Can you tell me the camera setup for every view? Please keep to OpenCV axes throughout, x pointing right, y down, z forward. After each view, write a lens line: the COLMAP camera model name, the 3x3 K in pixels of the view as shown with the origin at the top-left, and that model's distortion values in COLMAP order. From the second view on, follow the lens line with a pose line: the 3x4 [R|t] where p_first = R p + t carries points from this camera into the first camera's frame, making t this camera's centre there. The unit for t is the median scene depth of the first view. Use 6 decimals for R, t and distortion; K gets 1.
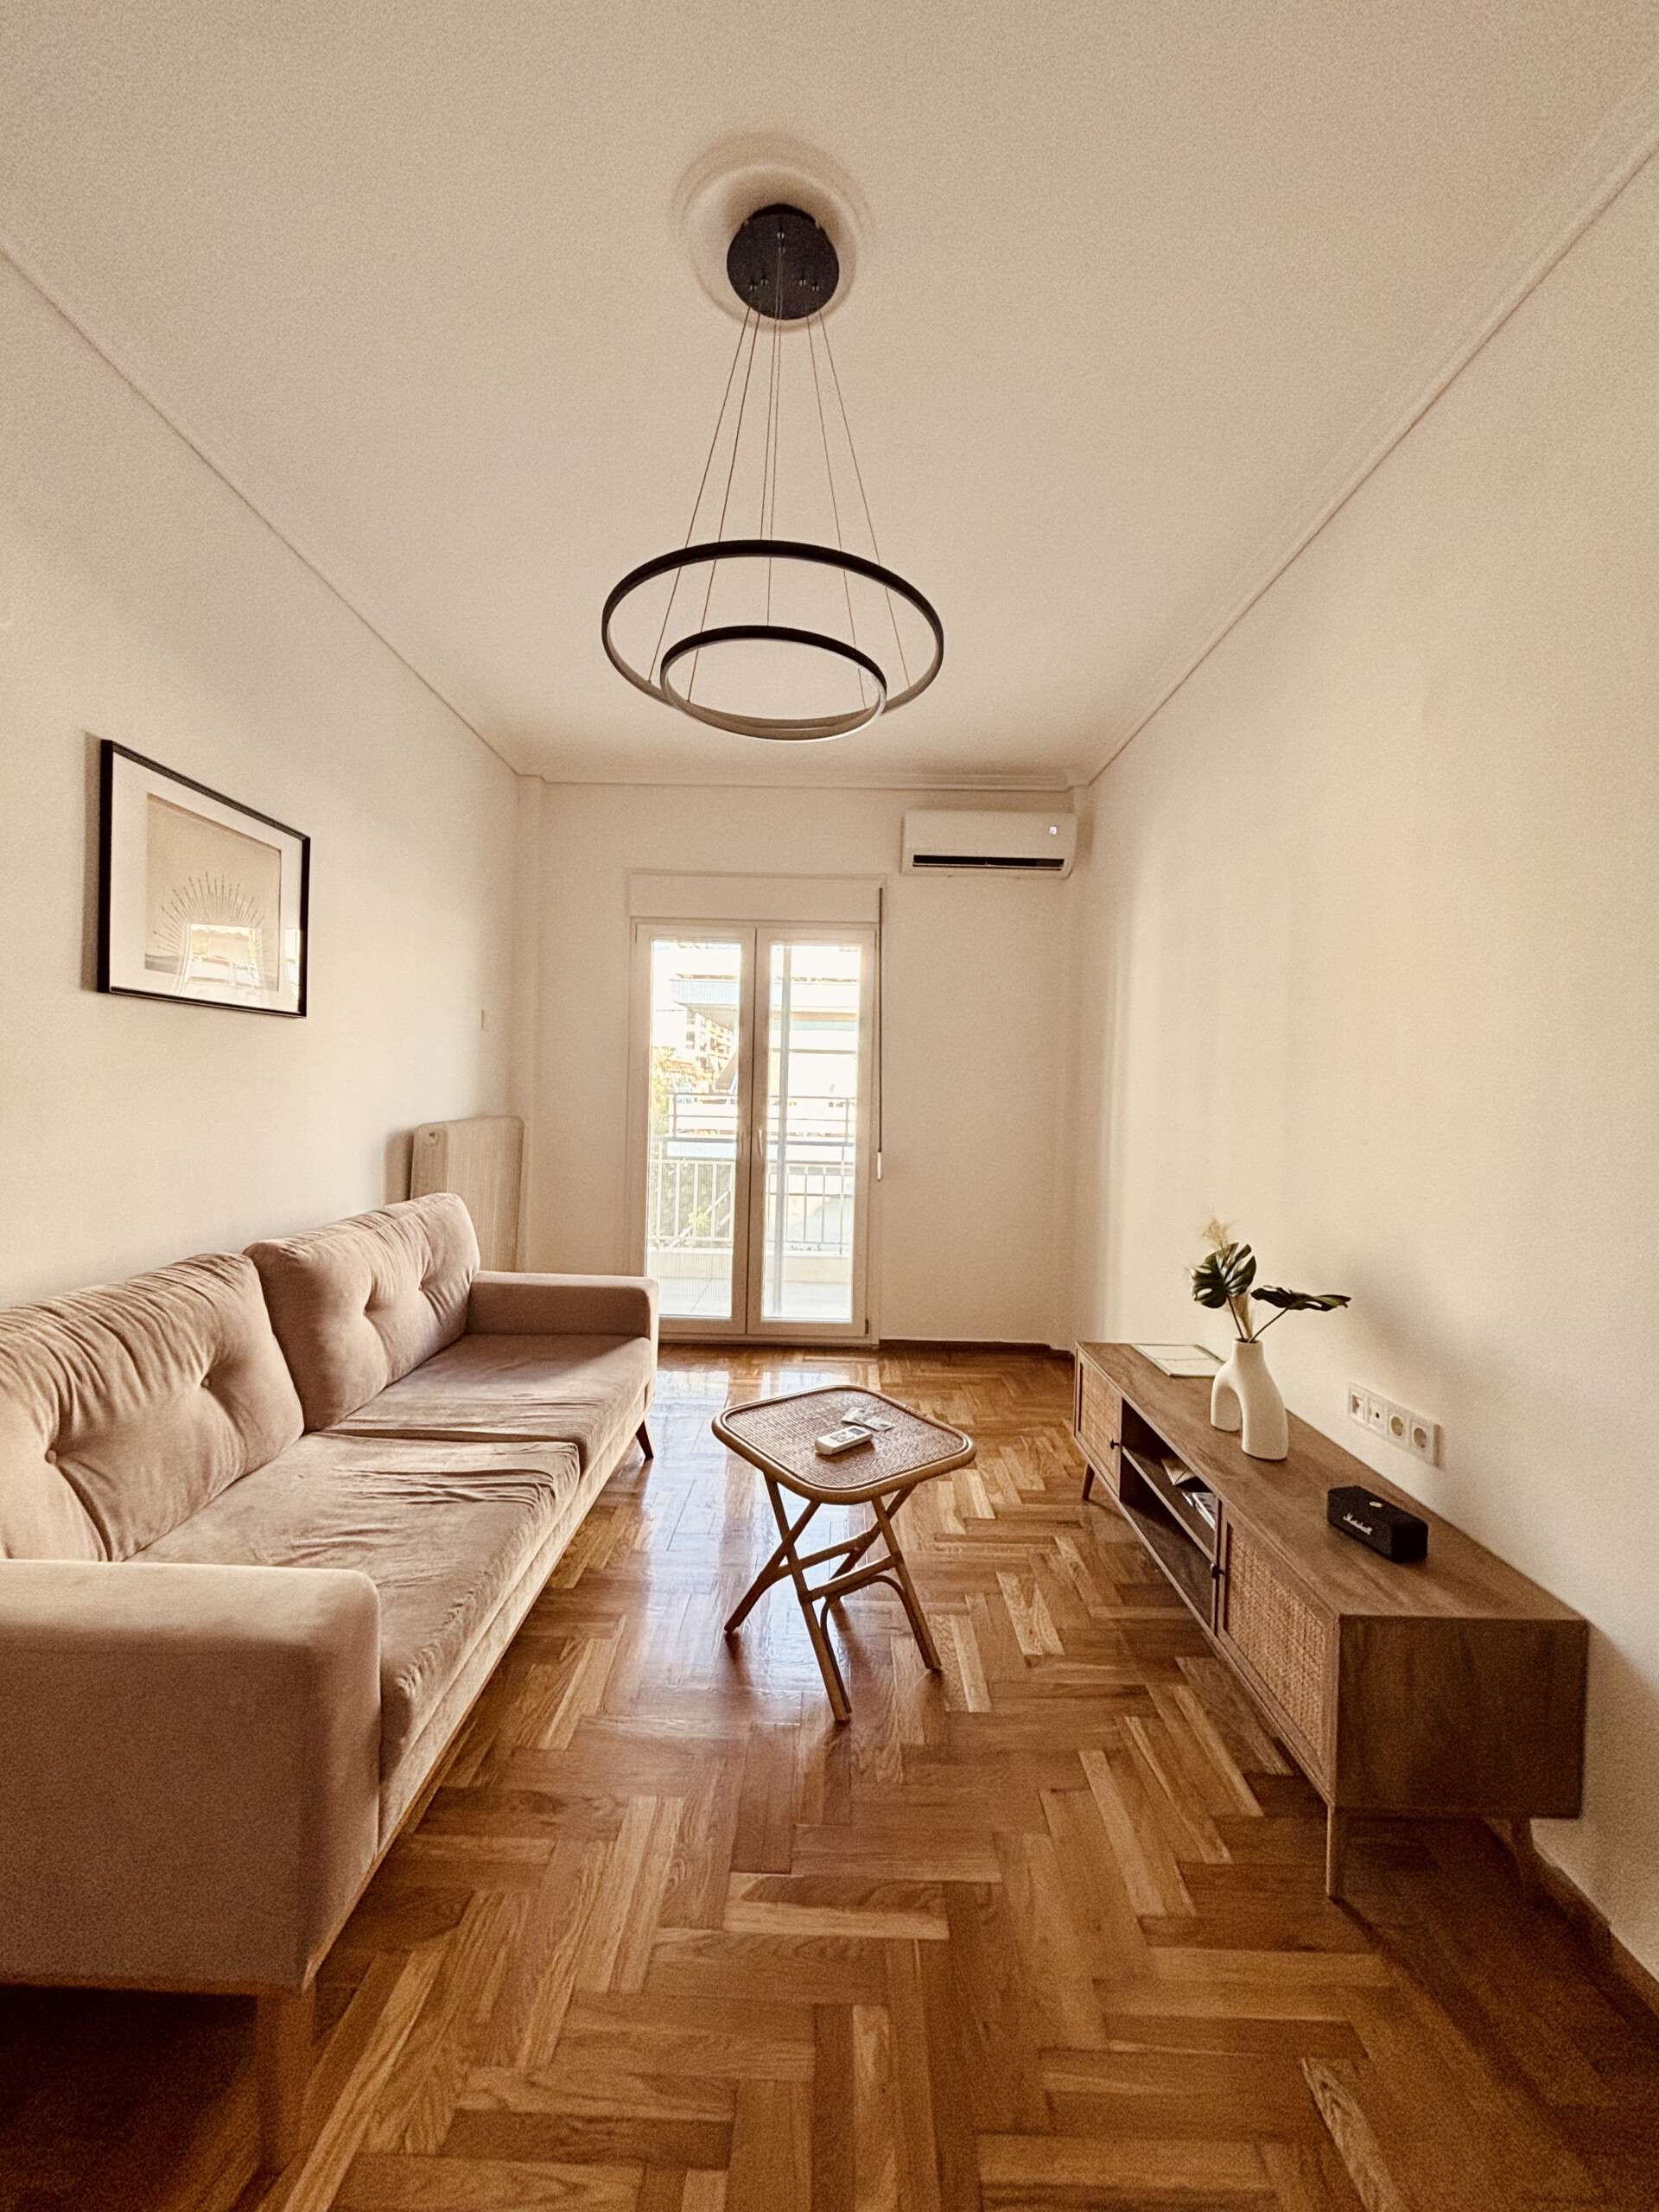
lens RADIAL K [[895.5, 0, 829.7], [0, 895.5, 1101.7], [0, 0, 1]] dist [0.001200, -0.000106]
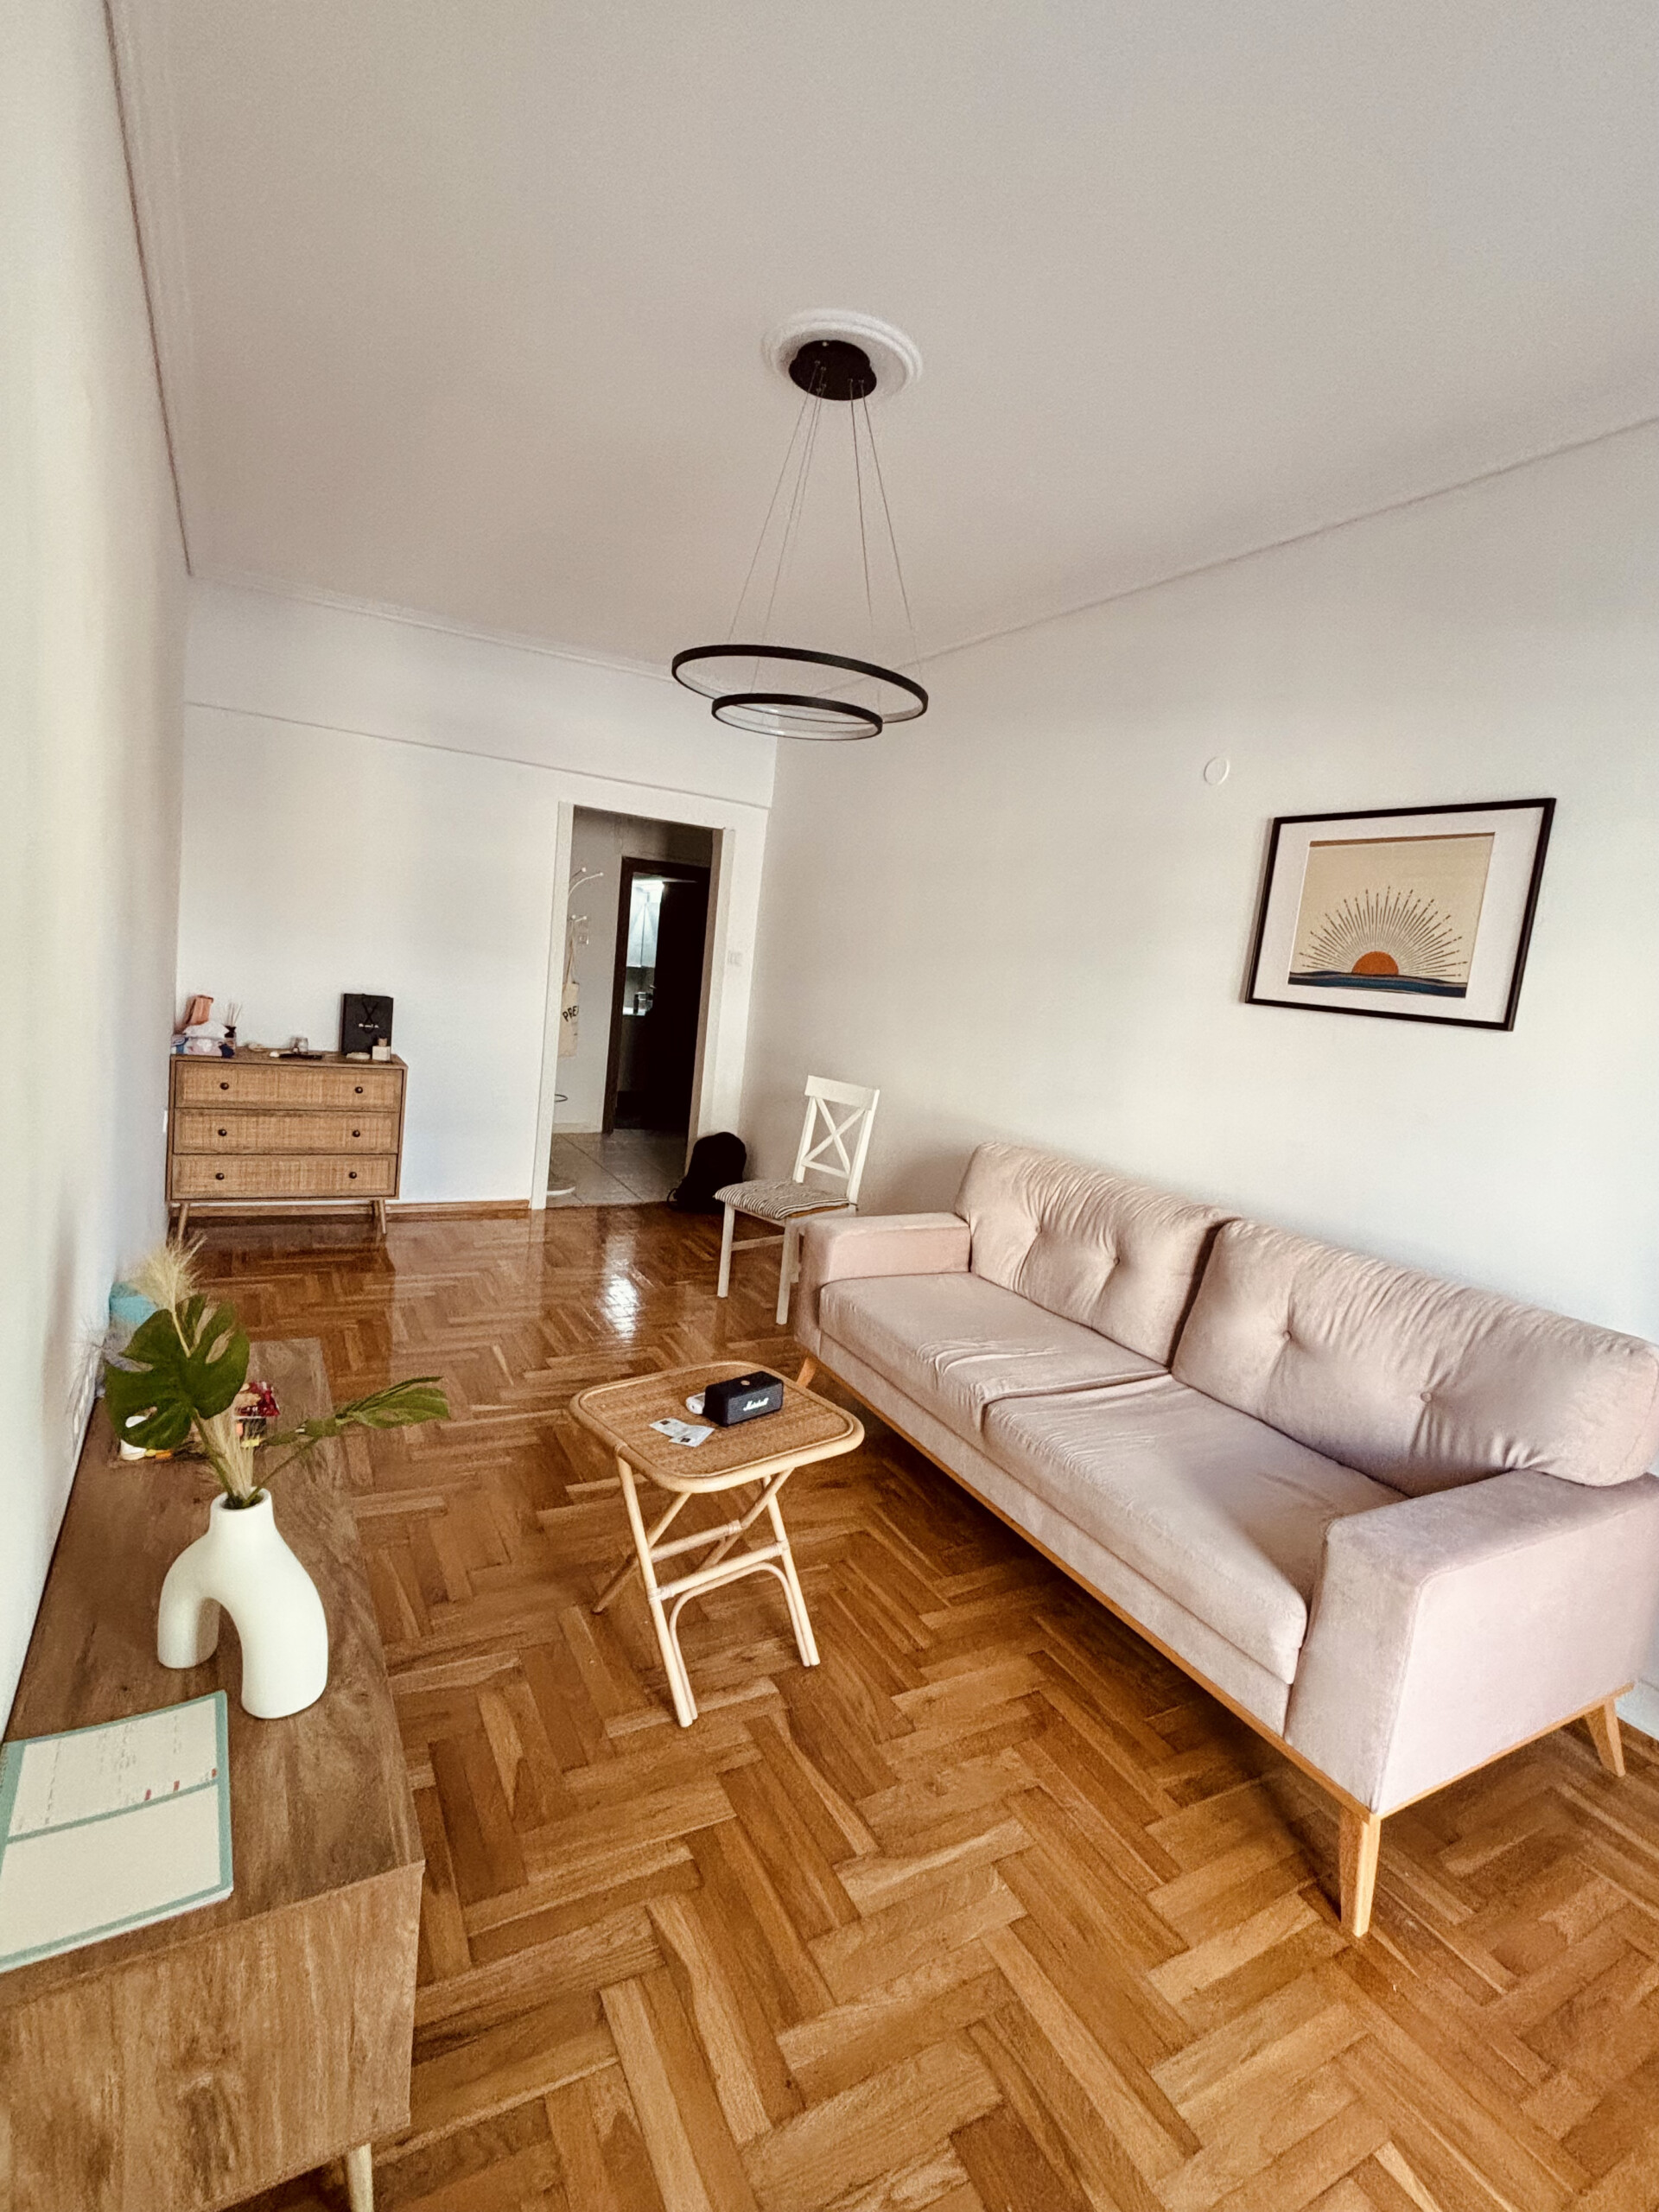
lens RADIAL K [[1035.1, 0, 833.7], [0, 1035.1, 1104.8], [0, 0, 1]] dist [0.000029, -0.000023]
pose [[-0.860868, -0.050673, -0.506299, 0.471657], [-0.138290, 0.980875, 0.136967, -0.084686], [0.489675, 0.187926, -0.851412, 1.801339]]
